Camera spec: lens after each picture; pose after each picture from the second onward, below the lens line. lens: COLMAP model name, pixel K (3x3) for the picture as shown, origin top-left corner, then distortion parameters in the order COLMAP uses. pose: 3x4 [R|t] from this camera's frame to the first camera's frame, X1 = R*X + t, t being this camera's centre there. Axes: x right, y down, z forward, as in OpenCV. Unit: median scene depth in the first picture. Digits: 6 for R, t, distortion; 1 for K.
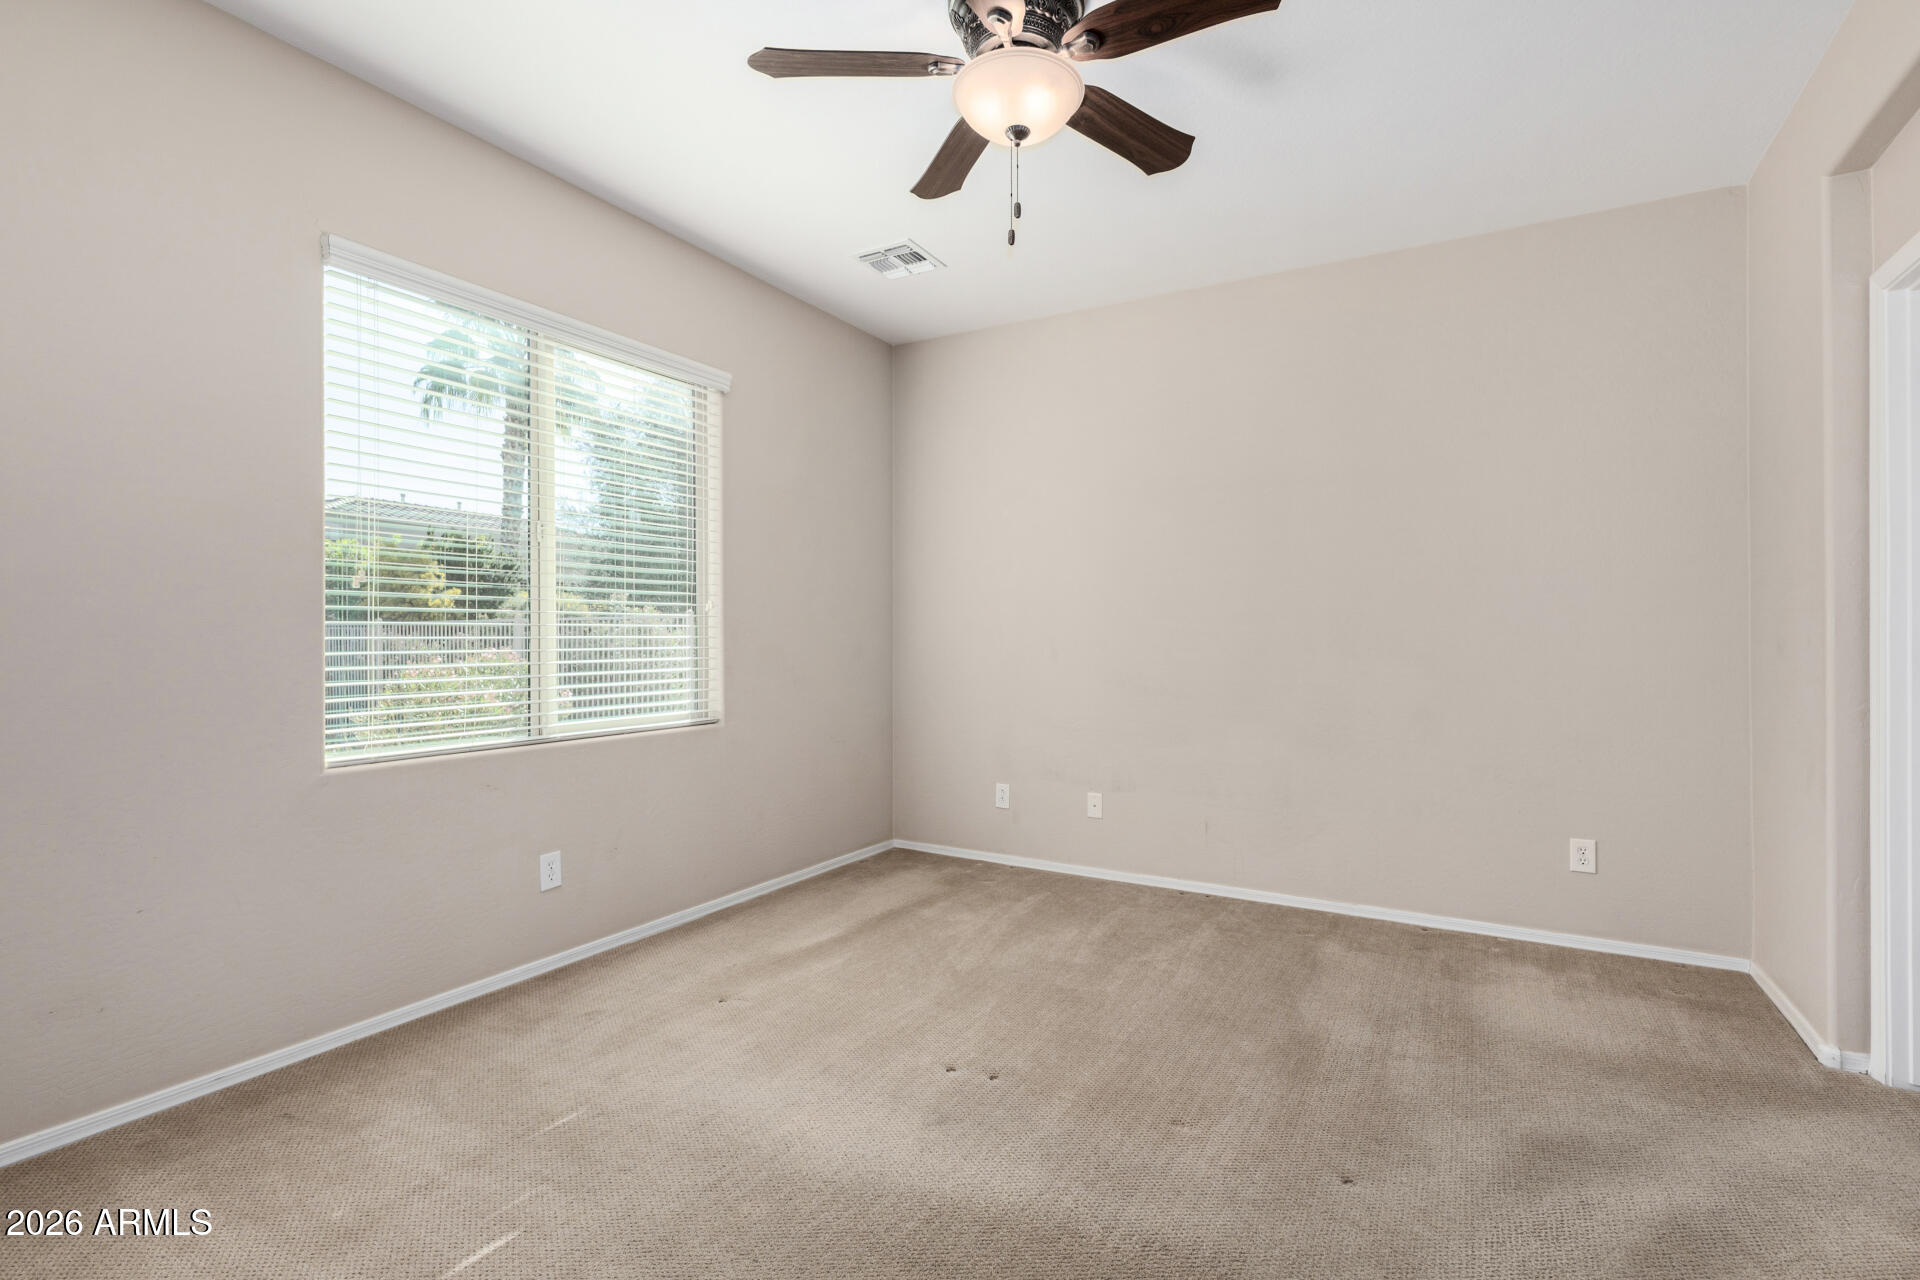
lens RADIAL K [[890.3, 0, 955.0], [0, 890.3, 636.9], [0, 0, 1]] dist [-0.003155, -0.001468]
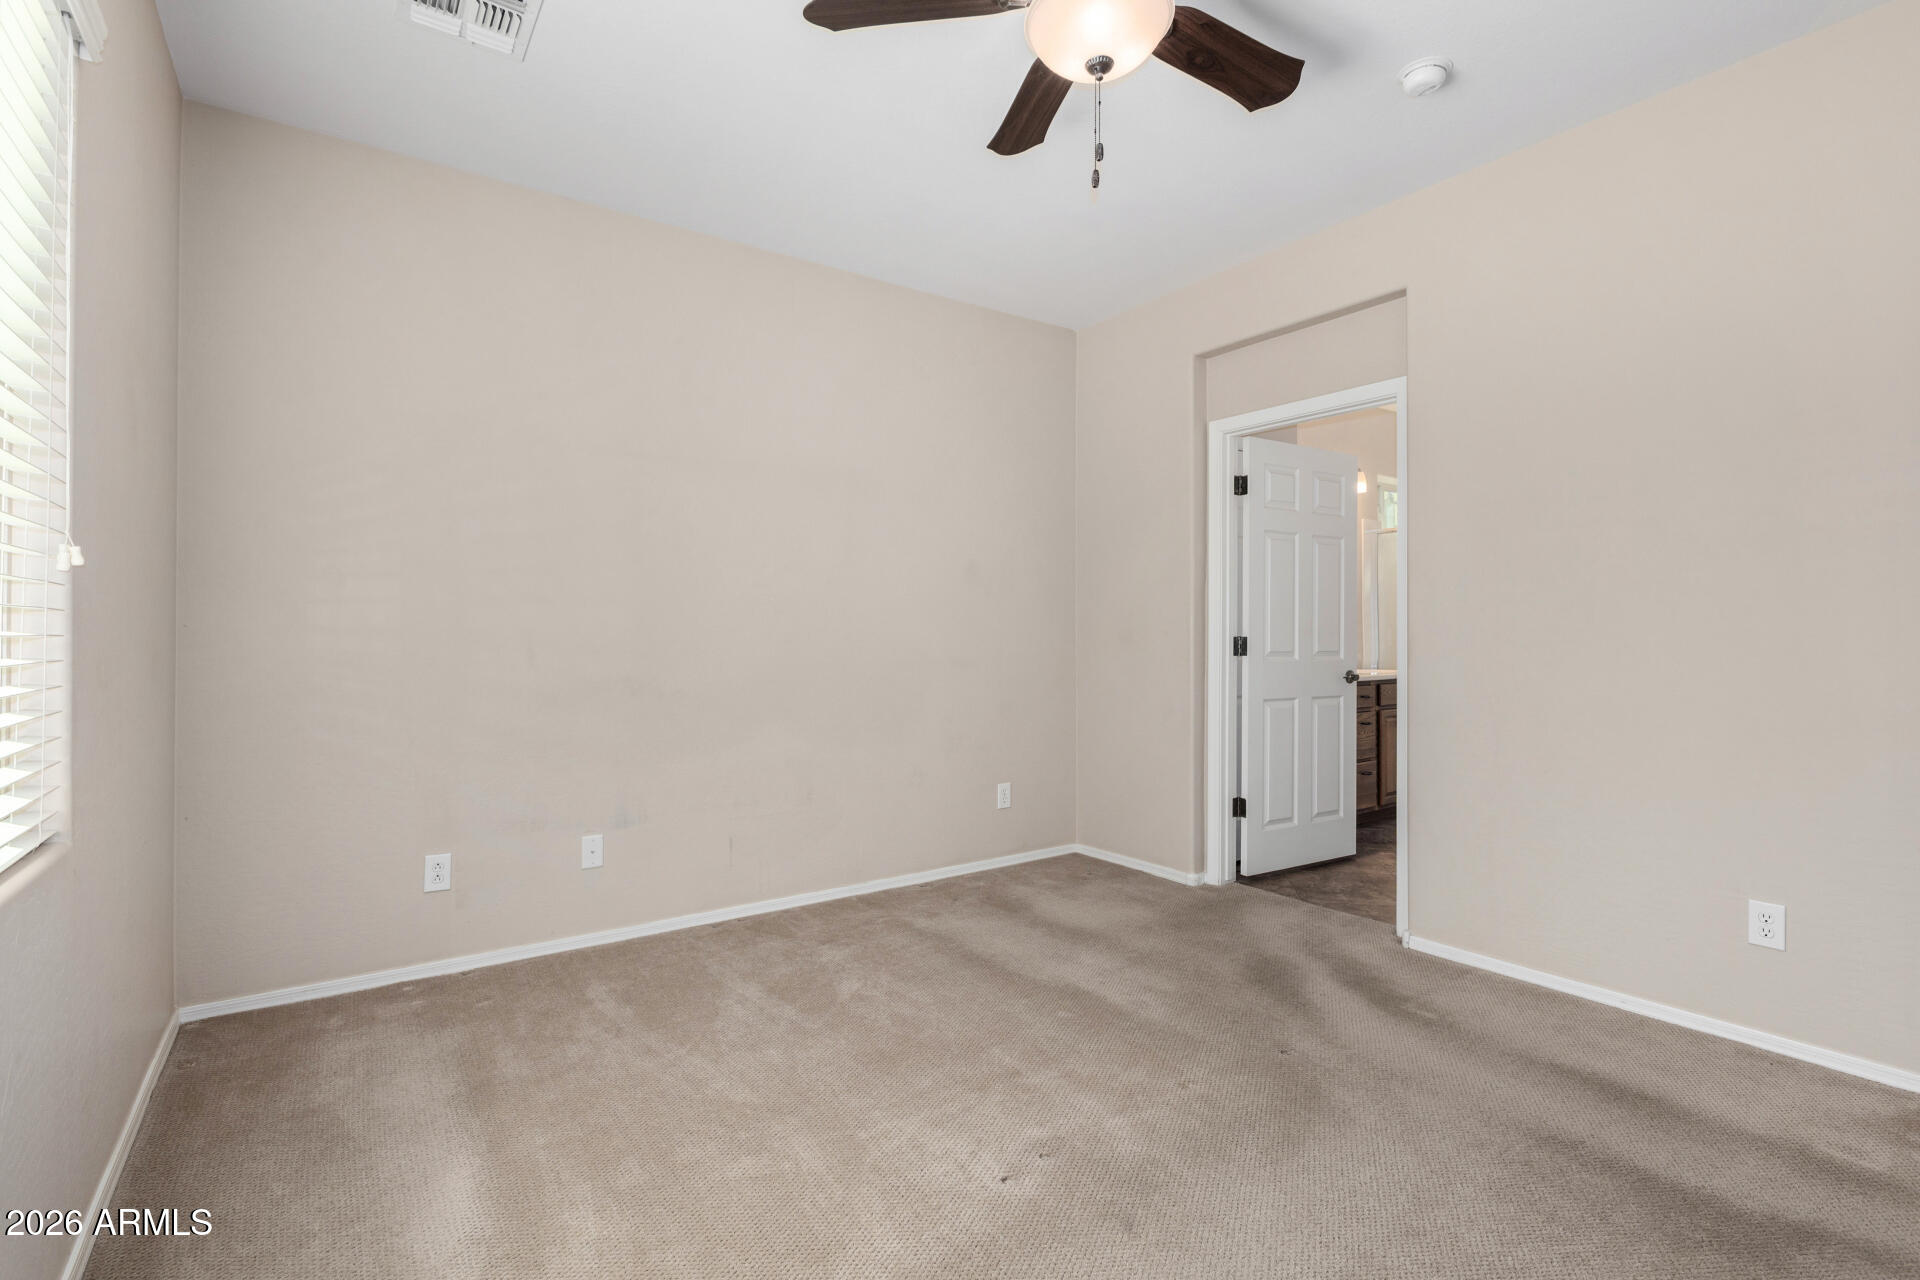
lens RADIAL K [[890.3, 0, 957.4], [0, 890.3, 631.5], [0, 0, 1]] dist [-0.003155, -0.001468]
pose [[0.420774, -0.003767, 0.907158, -0.453082], [0.004819, 0.999987, 0.001917, 0.000377], [-0.907153, 0.003565, 0.420787, 0.441436]]
